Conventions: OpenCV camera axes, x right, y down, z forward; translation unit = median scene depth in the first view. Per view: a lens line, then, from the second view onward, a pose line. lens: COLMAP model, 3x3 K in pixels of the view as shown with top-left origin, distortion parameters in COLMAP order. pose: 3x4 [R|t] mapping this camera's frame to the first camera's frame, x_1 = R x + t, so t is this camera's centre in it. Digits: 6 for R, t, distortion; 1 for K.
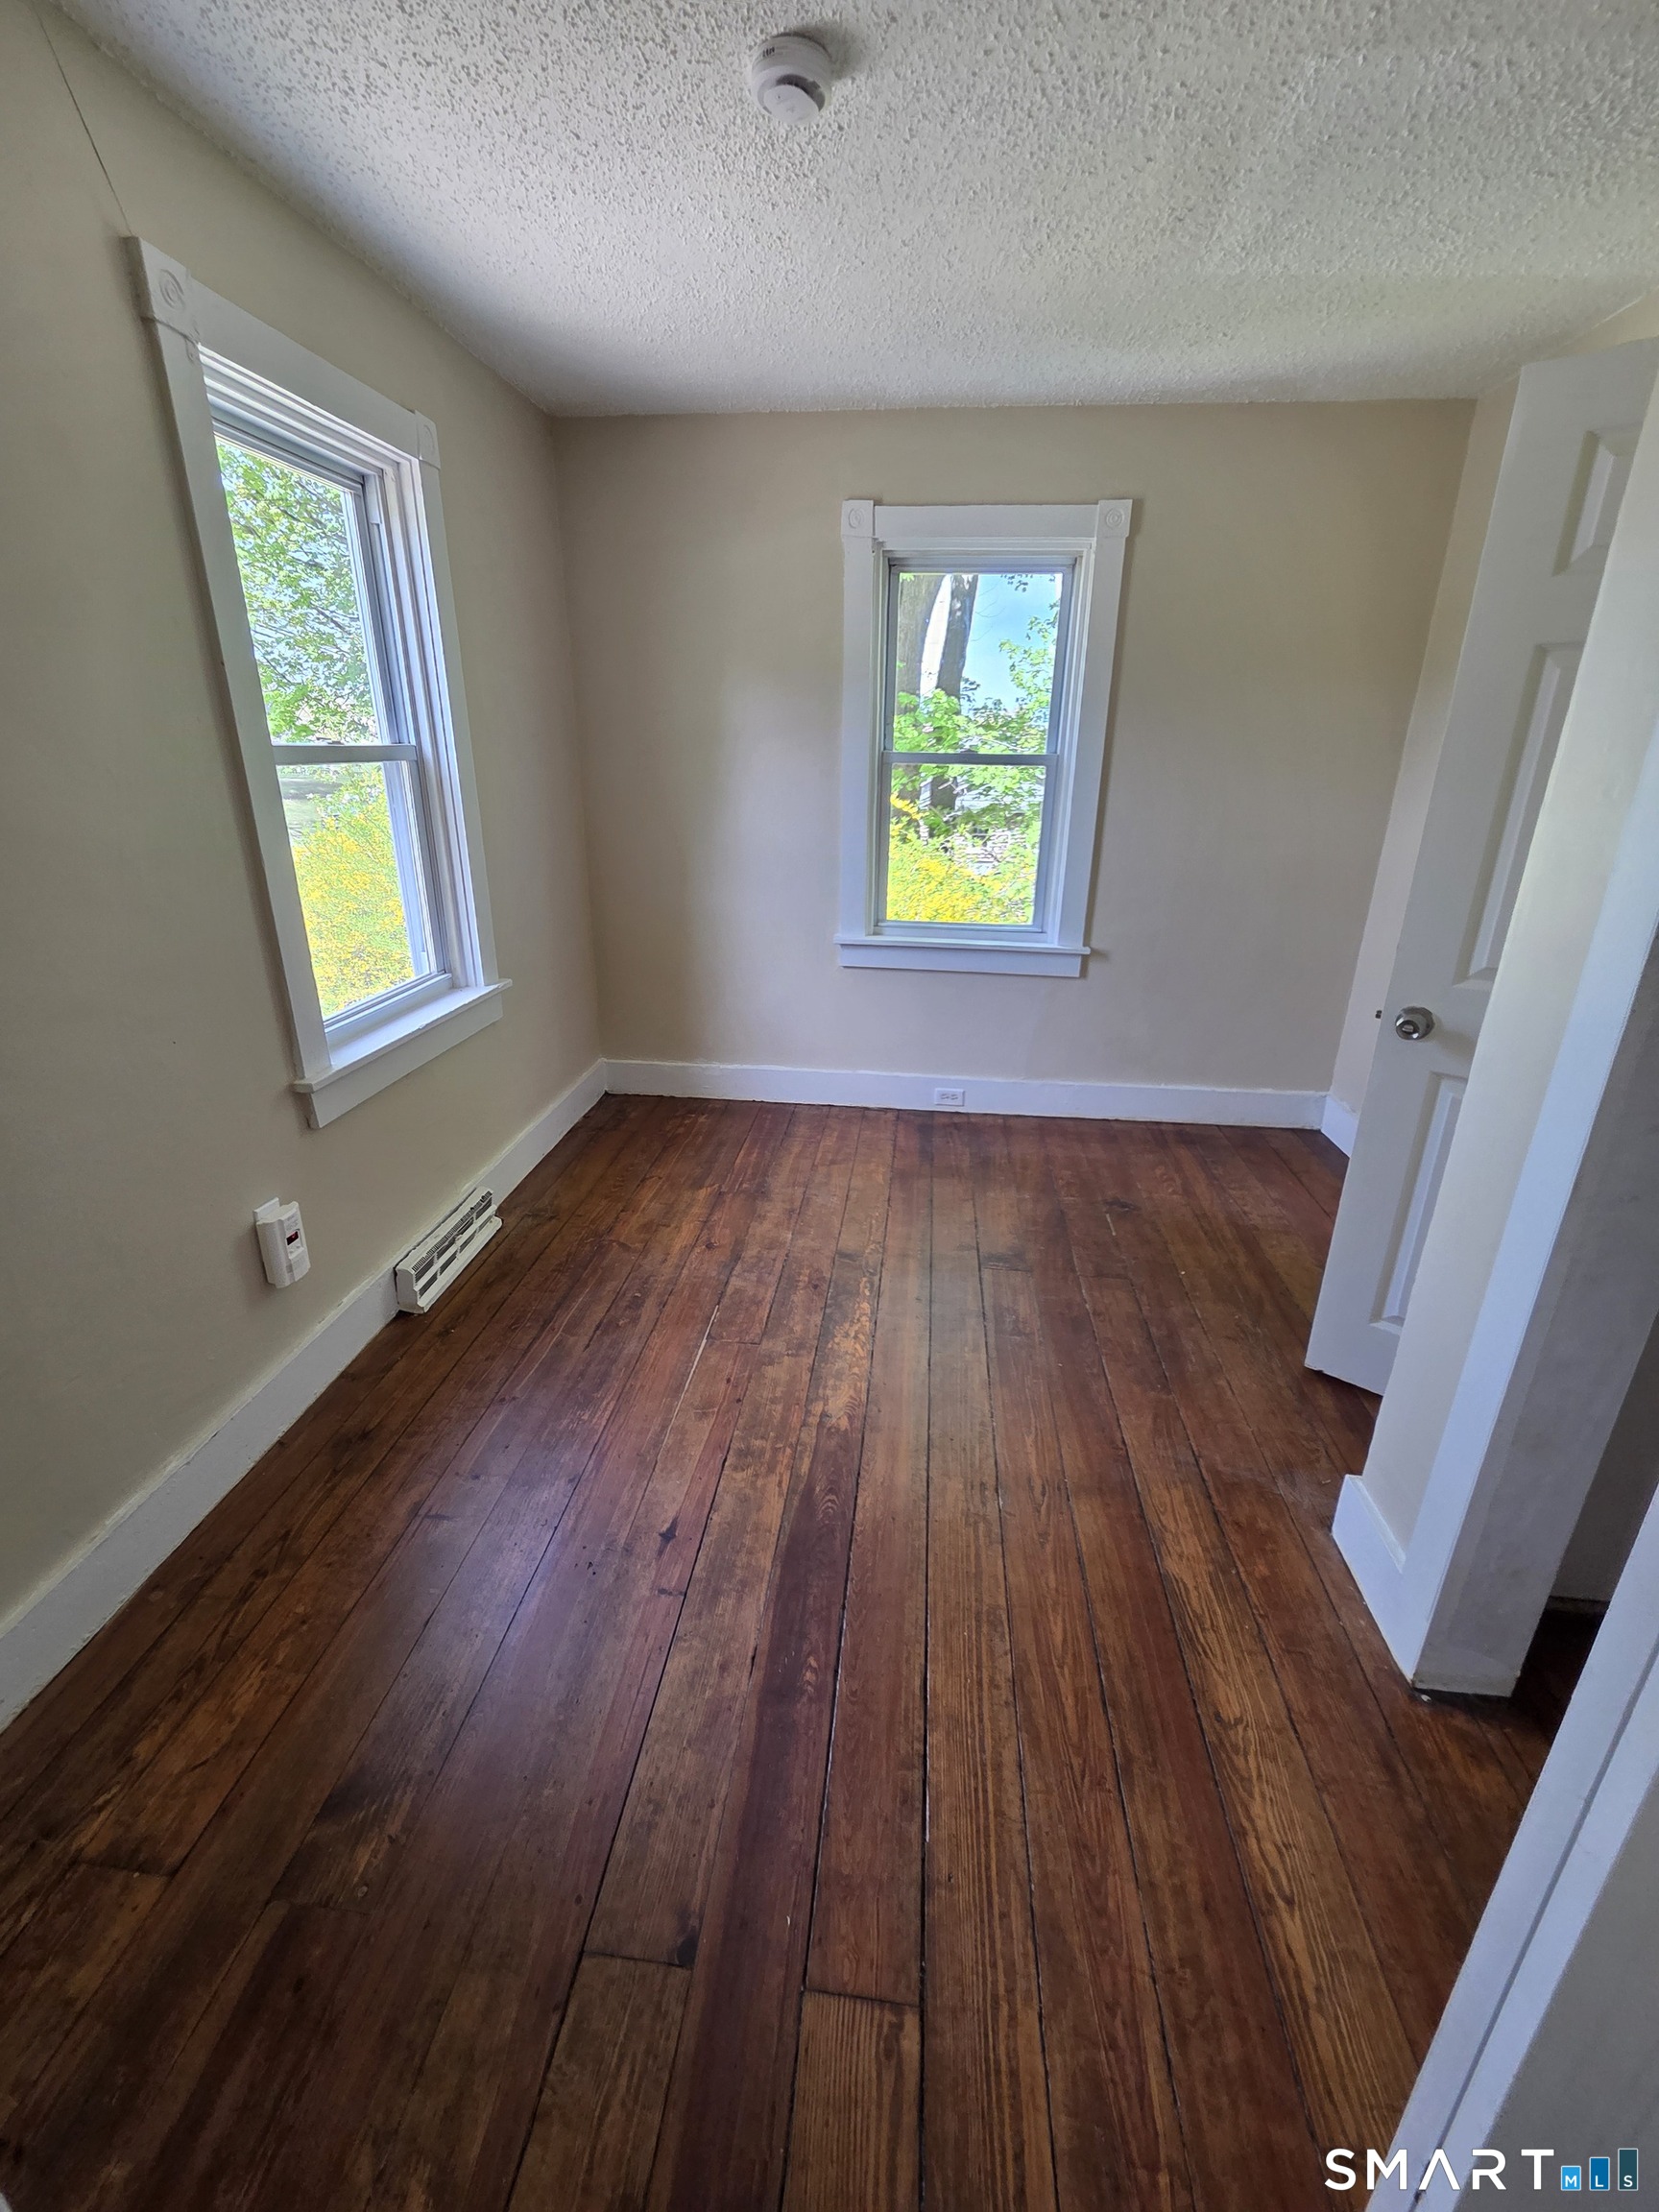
lens RADIAL K [[946.0, 0, 829.5], [0, 946.0, 1106.0], [0, 0, 1]] dist [-0.026893, -0.000127]
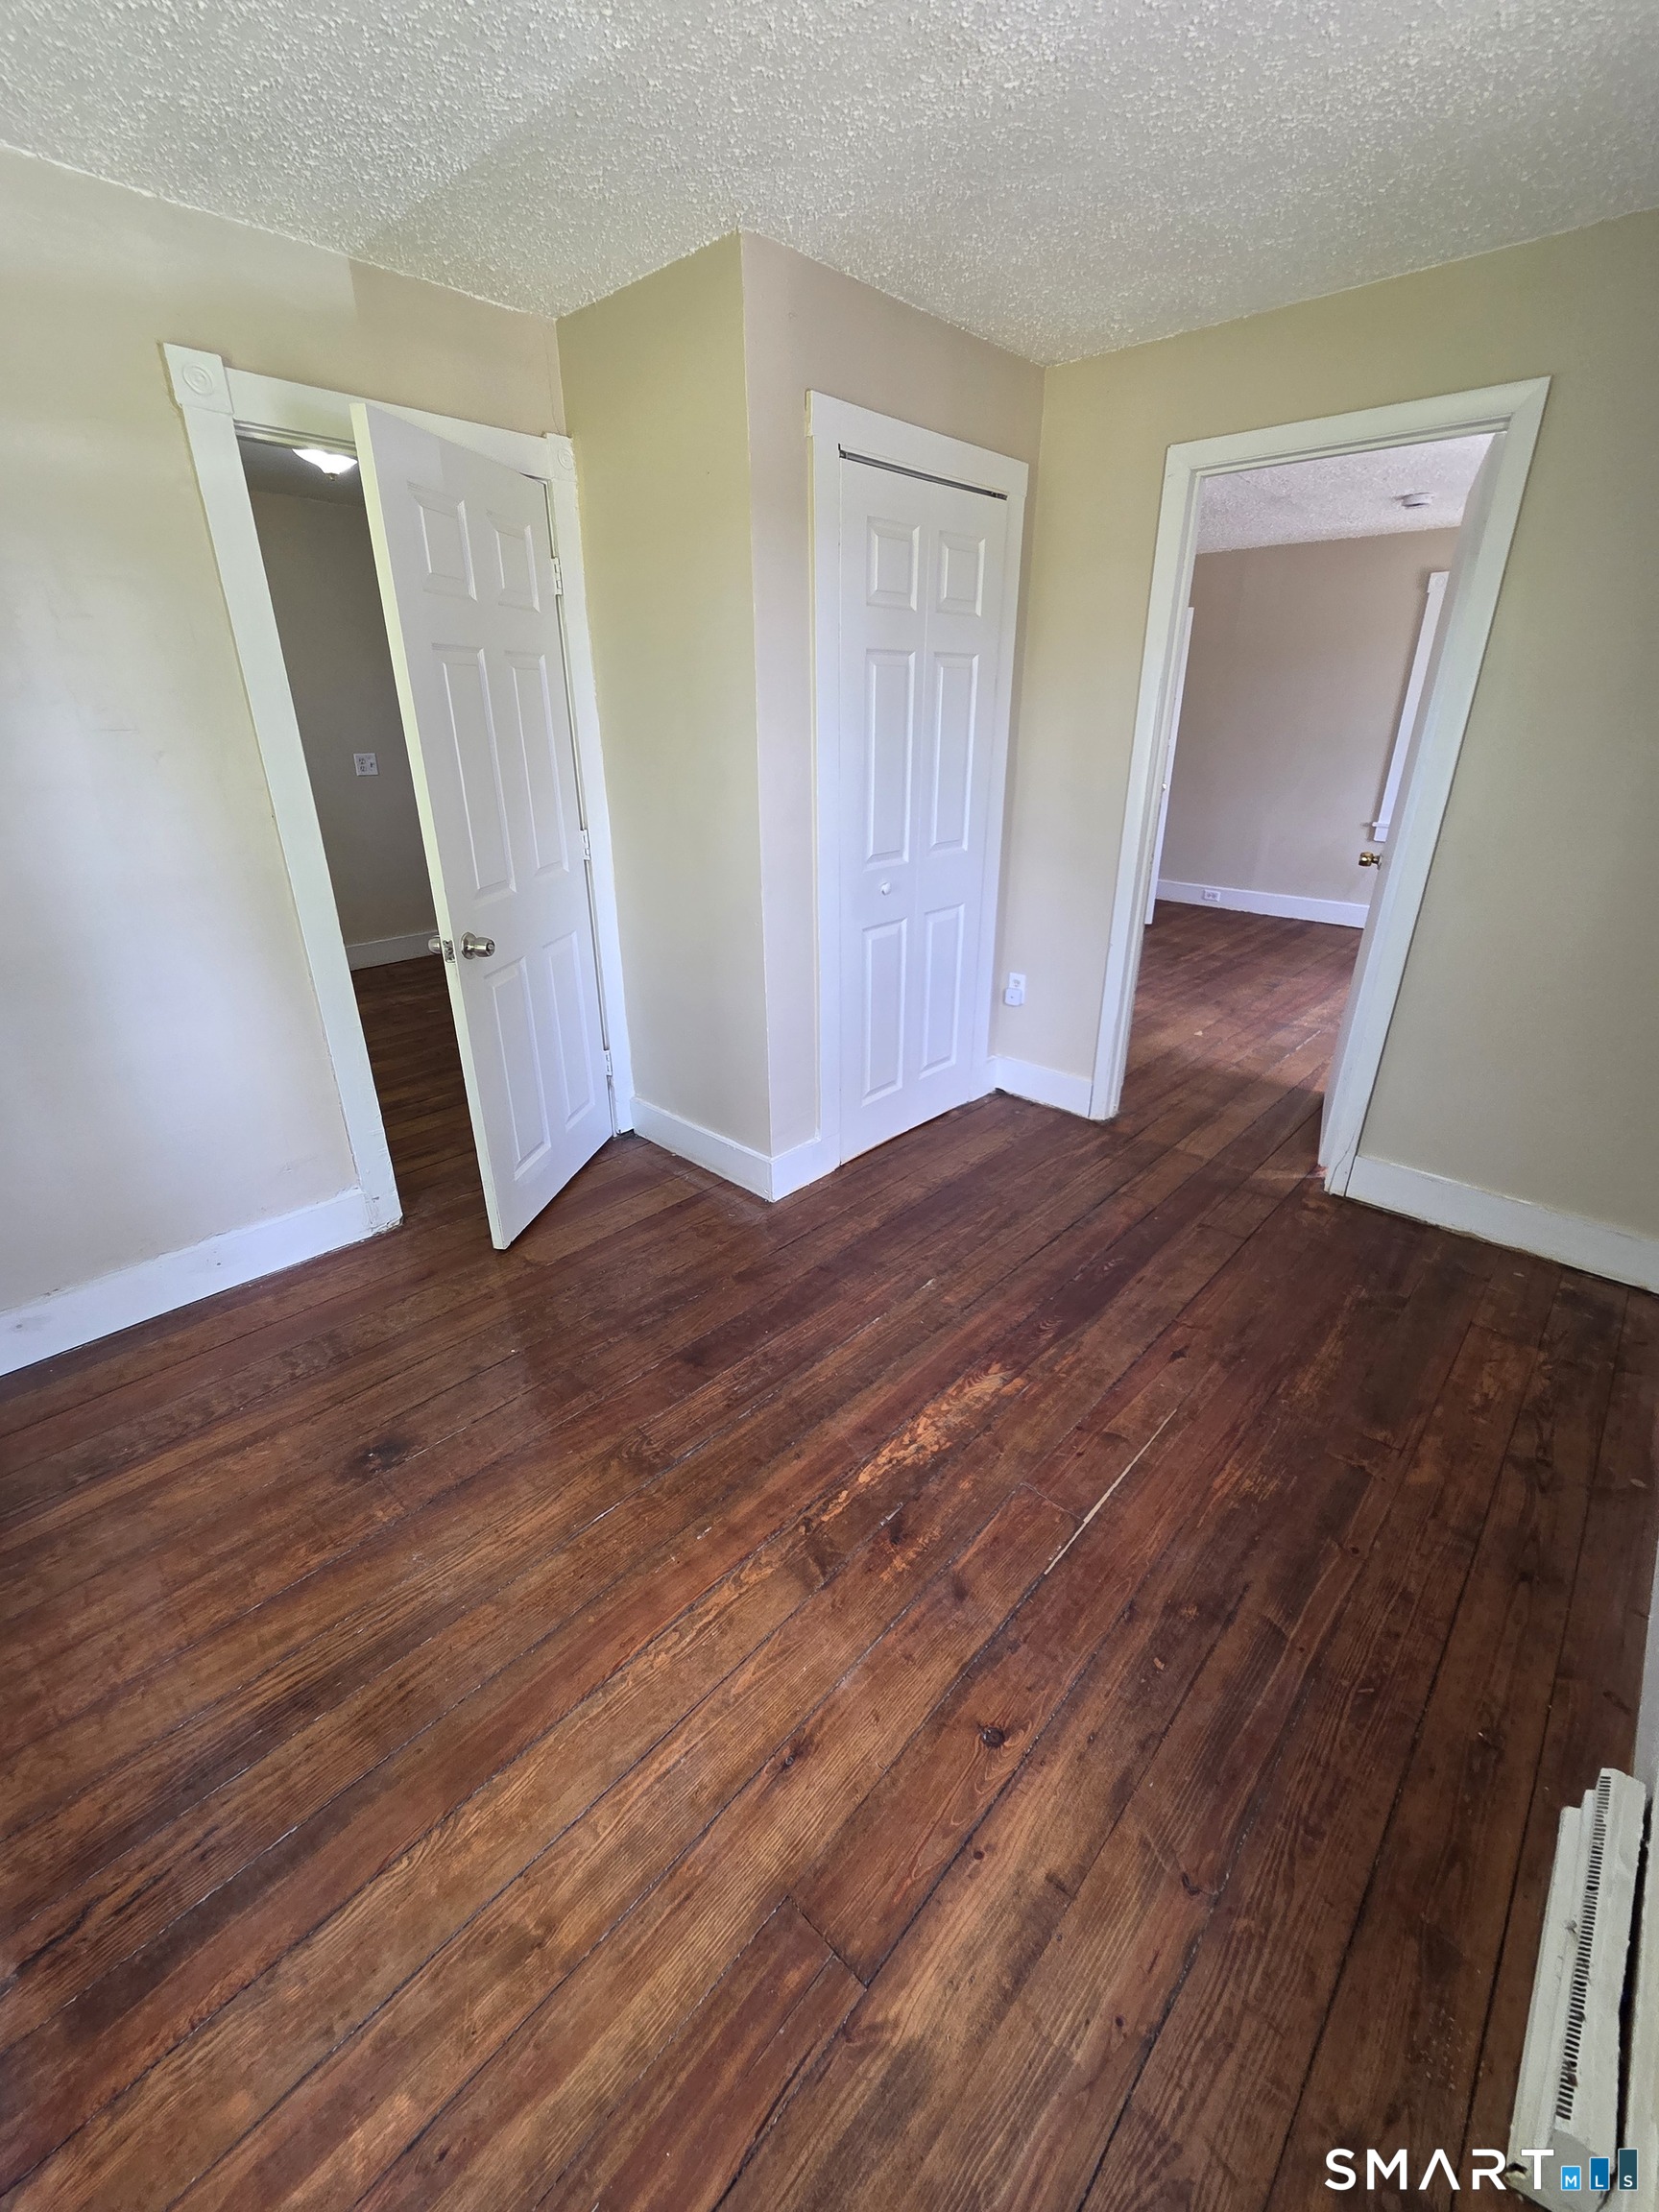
lens RADIAL K [[905.7, 0, 833.3], [0, 905.7, 1095.6], [0, 0, 1]] dist [-0.002258, -0.000313]
pose [[-0.809676, -0.239954, 0.535581, -0.260893], [0.200711, 0.744347, 0.636917, -0.491614], [-0.551489, 0.623193, -0.554518, 1.225914]]
